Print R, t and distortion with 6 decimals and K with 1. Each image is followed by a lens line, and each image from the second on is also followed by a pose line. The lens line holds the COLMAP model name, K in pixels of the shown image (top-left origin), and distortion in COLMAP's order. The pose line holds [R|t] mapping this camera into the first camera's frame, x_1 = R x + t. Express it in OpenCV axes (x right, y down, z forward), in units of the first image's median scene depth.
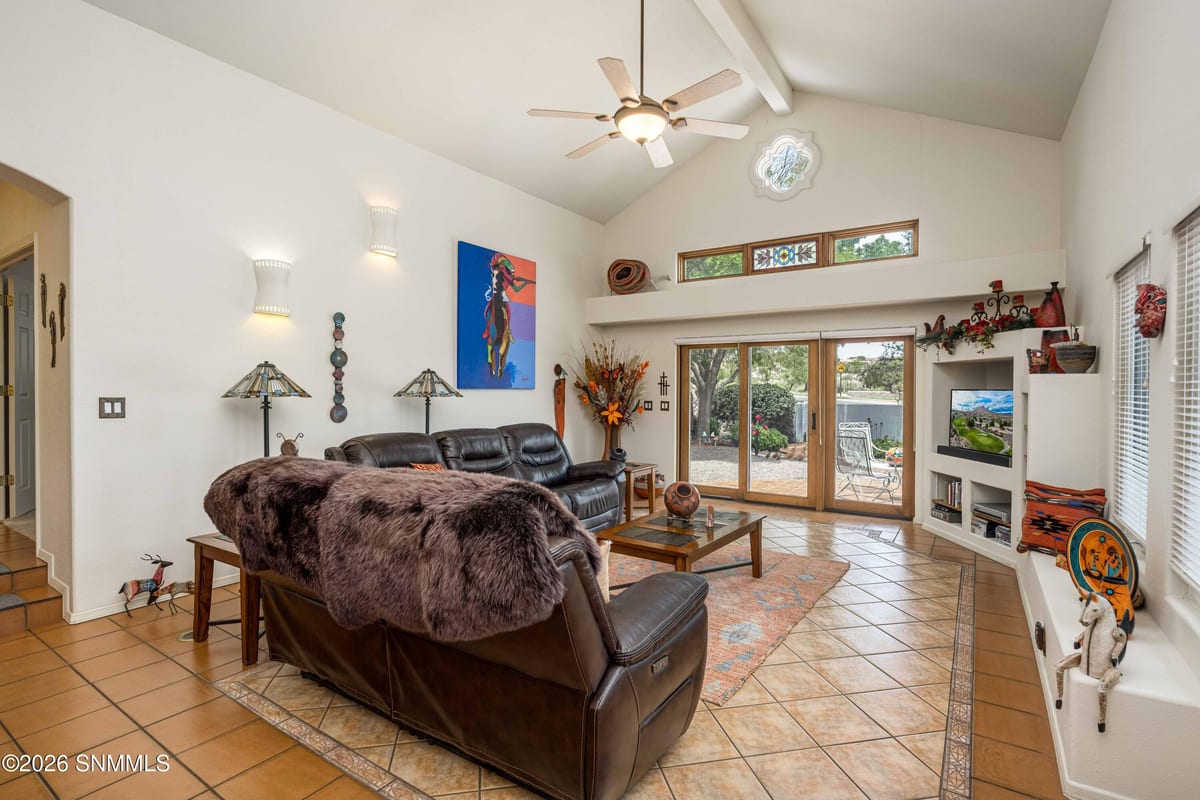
lens RADIAL K [[570.6, 0, 602.2], [0, 570.6, 394.1], [0, 0, 1]] dist [-0.001862, -0.000022]
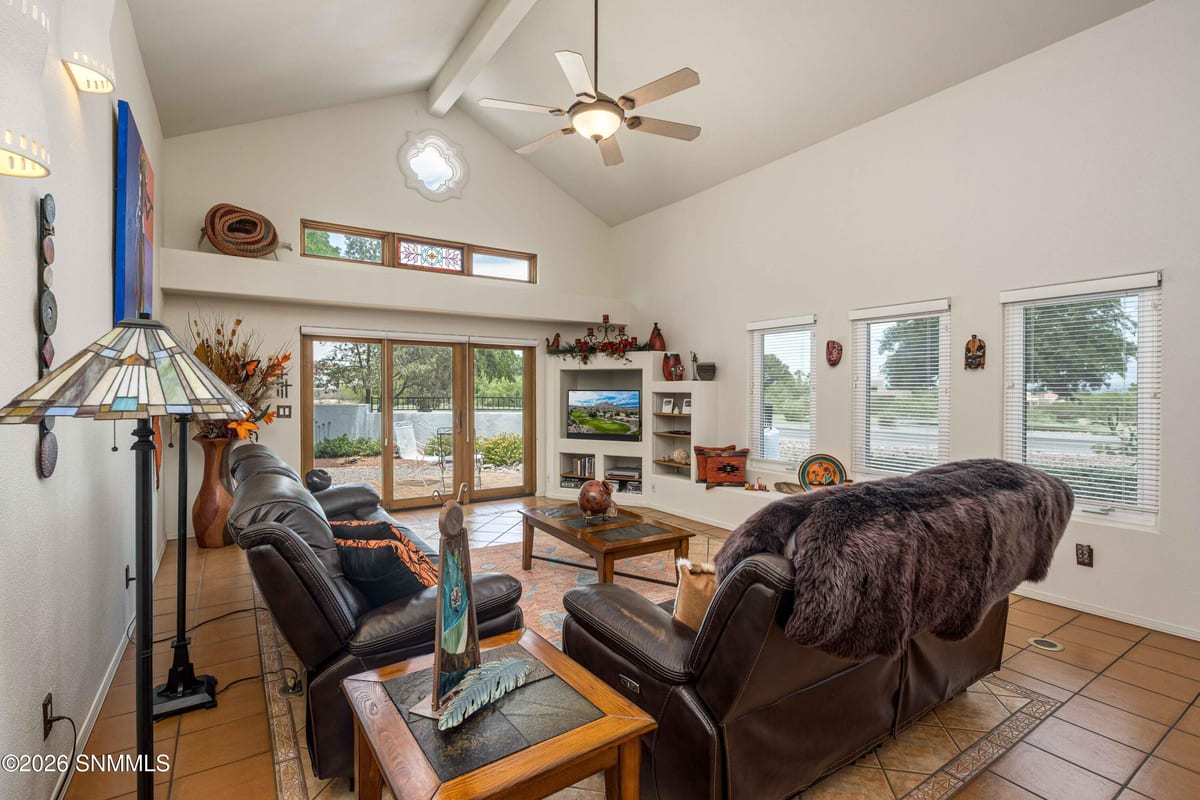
lens RADIAL K [[553.7, 0, 599.5], [0, 553.7, 399.4], [0, 0, 1]] dist [-0.003508, 0.000181]
pose [[0.396994, -0.016286, 0.917677, -0.554696], [0.006899, 0.999867, 0.014760, -0.005438], [-0.917795, 0.000472, 0.397053, 0.422548]]
